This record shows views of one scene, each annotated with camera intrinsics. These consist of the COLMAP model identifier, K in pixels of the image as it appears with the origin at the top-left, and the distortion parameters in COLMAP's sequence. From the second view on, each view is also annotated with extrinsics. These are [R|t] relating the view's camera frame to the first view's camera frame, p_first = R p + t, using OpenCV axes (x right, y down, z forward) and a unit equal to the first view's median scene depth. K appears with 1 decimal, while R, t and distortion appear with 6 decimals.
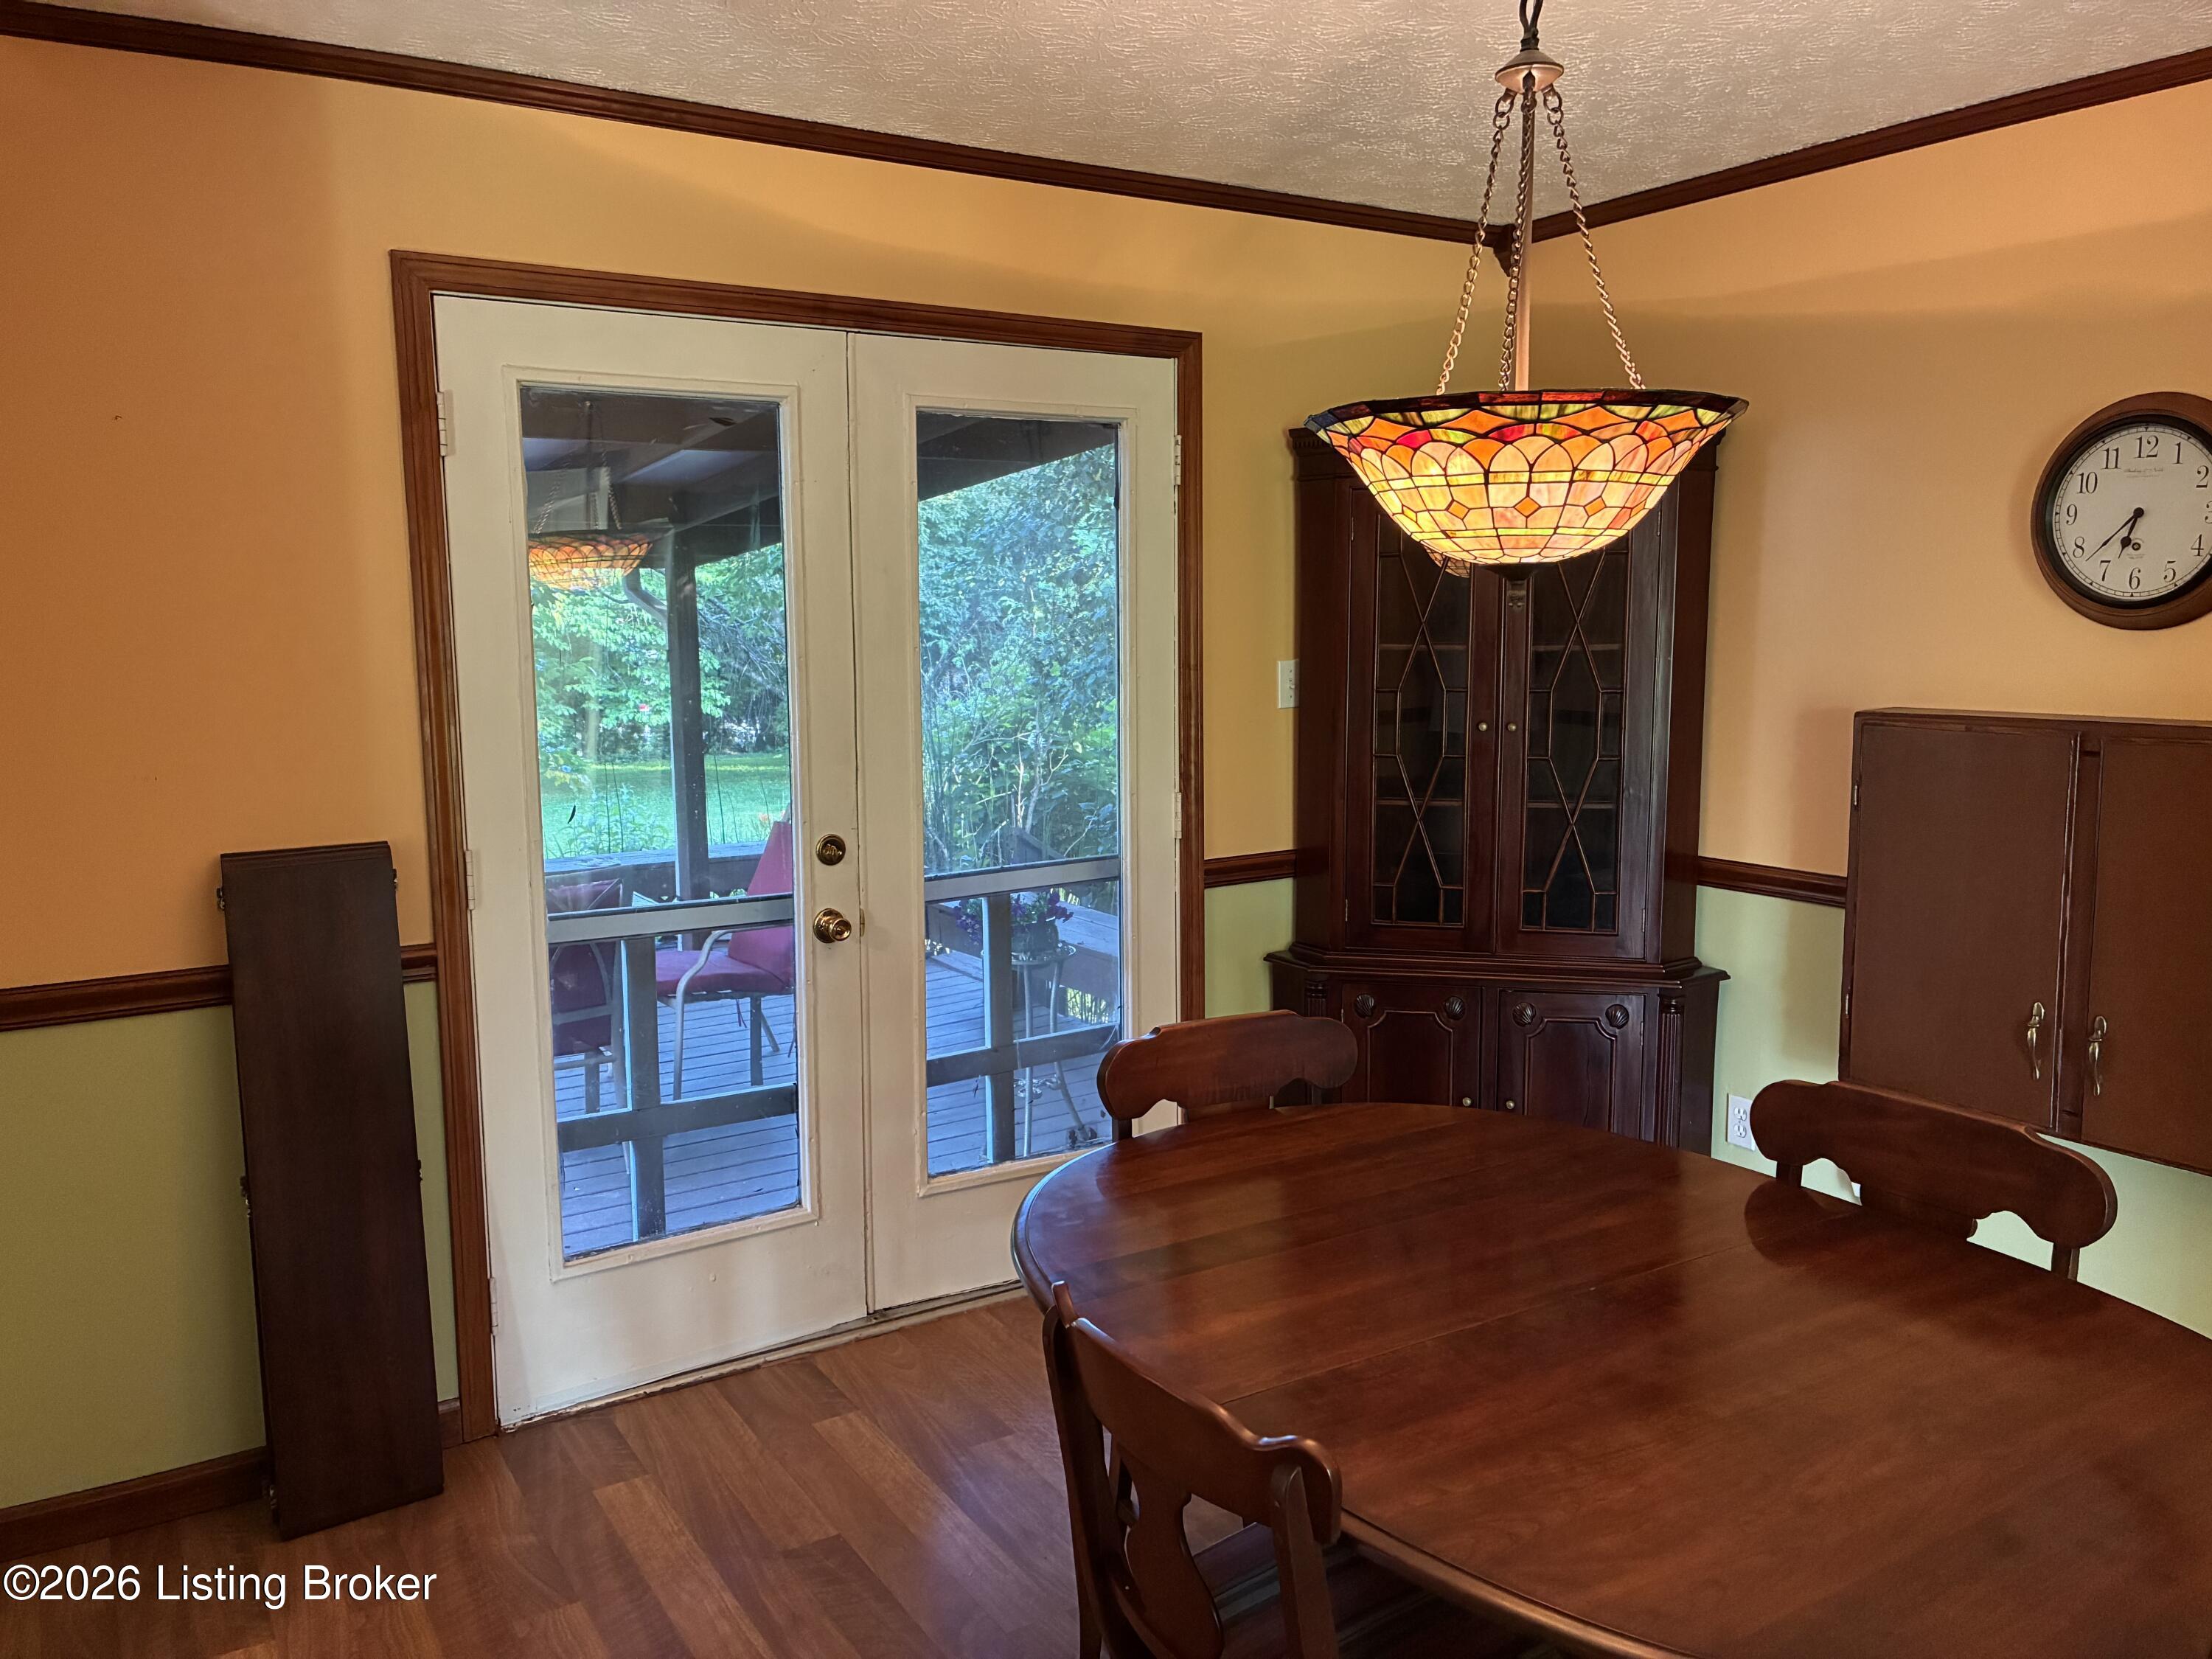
lens RADIAL K [[1683.8, 0, 1093.4], [0, 1683.8, 833.6], [0, 0, 1]] dist [0.065731, -0.075028]
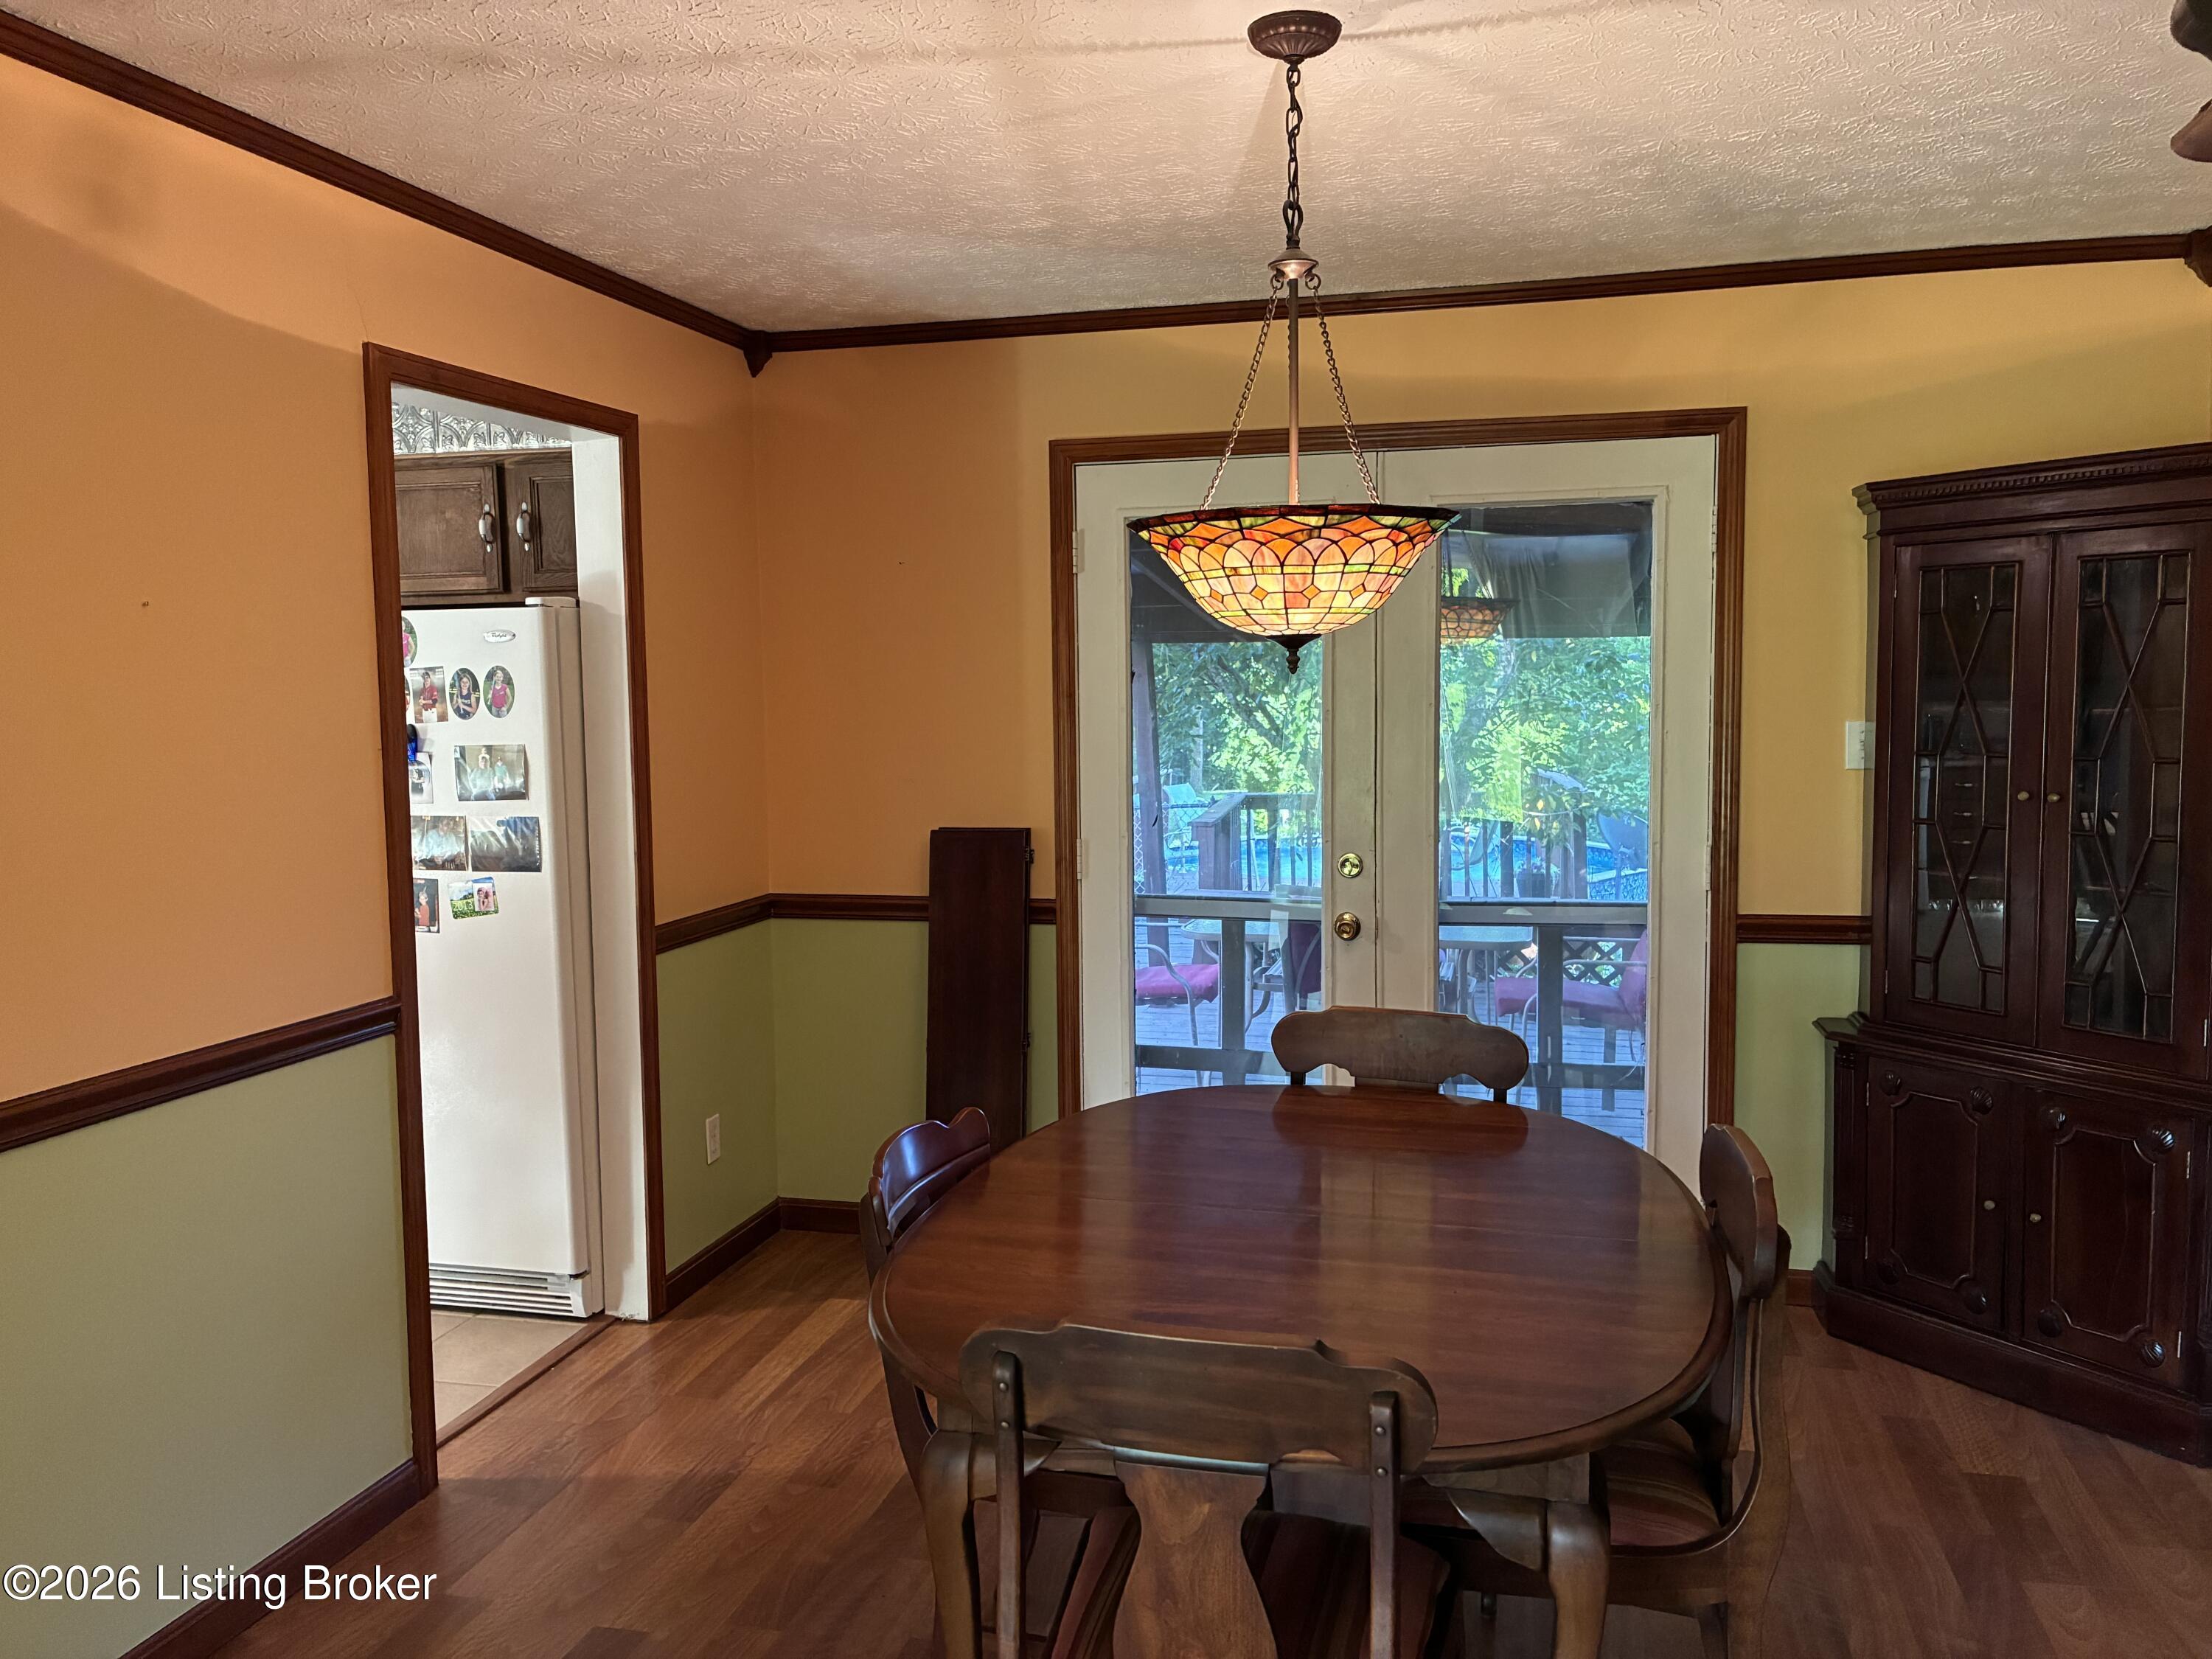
lens RADIAL K [[1683.8, 0, 1099.0], [0, 1683.8, 820.1], [0, 0, 1]] dist [0.065731, -0.075028]
pose [[0.688981, 0.056494, -0.722574, 0.689804], [-0.095482, 0.995343, -0.013223, 0.011742], [0.718463, 0.078104, 0.691167, 0.009871]]
